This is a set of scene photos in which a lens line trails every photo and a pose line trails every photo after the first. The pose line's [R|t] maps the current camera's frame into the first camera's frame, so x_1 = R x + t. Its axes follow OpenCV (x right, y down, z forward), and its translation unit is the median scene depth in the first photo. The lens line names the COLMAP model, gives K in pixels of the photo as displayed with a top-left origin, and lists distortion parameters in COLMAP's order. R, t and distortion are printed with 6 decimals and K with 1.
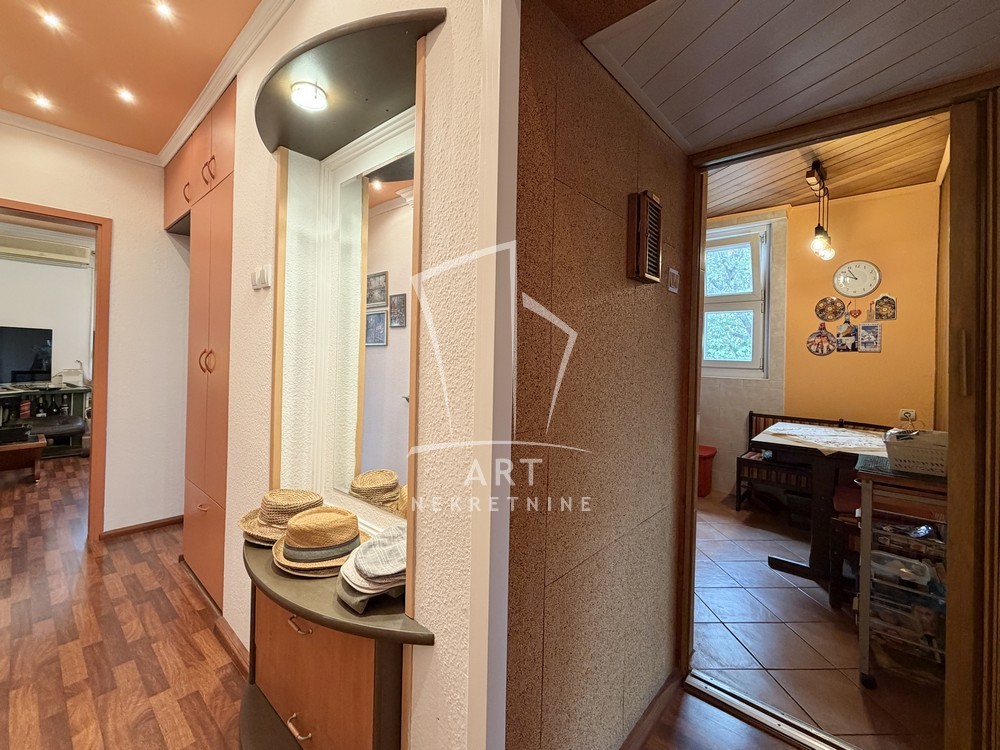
lens RADIAL K [[403.7, 0, 516.6], [0, 403.7, 353.7], [0, 0, 1]] dist [-0.002644, 0.000086]
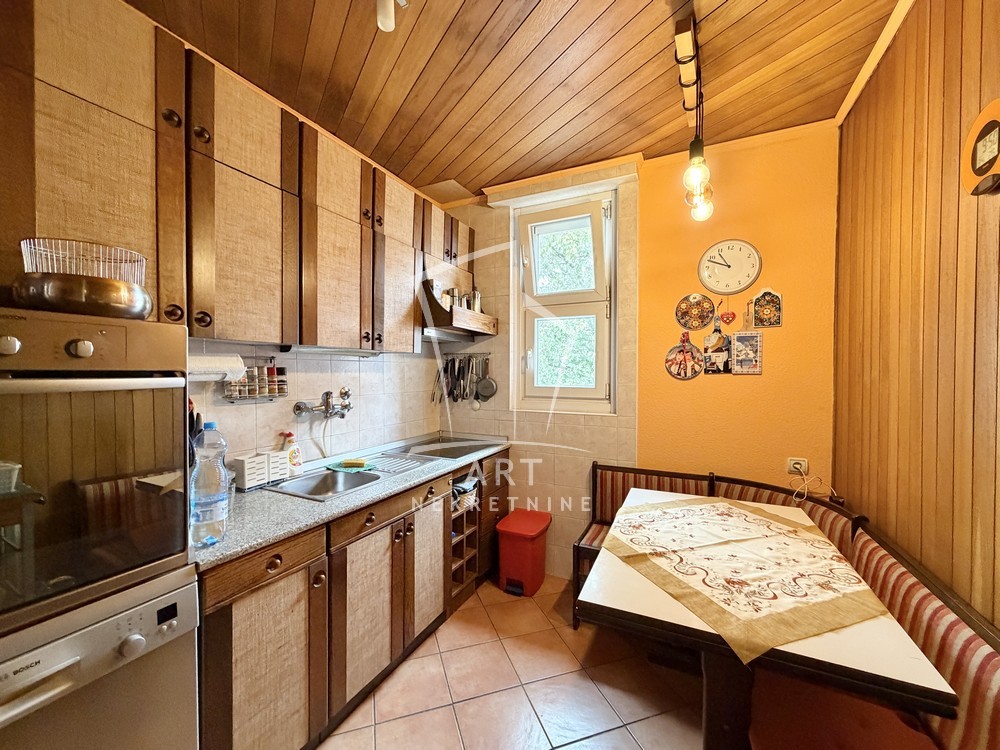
lens RADIAL K [[403.7, 0, 497.2], [0, 403.7, 375.3], [0, 0, 1]] dist [-0.002644, 0.000086]
pose [[0.964216, -0.015493, 0.264666, 0.274430], [0.014495, 0.999879, 0.005723, -0.011819], [-0.264723, -0.001682, 0.964323, 0.433314]]
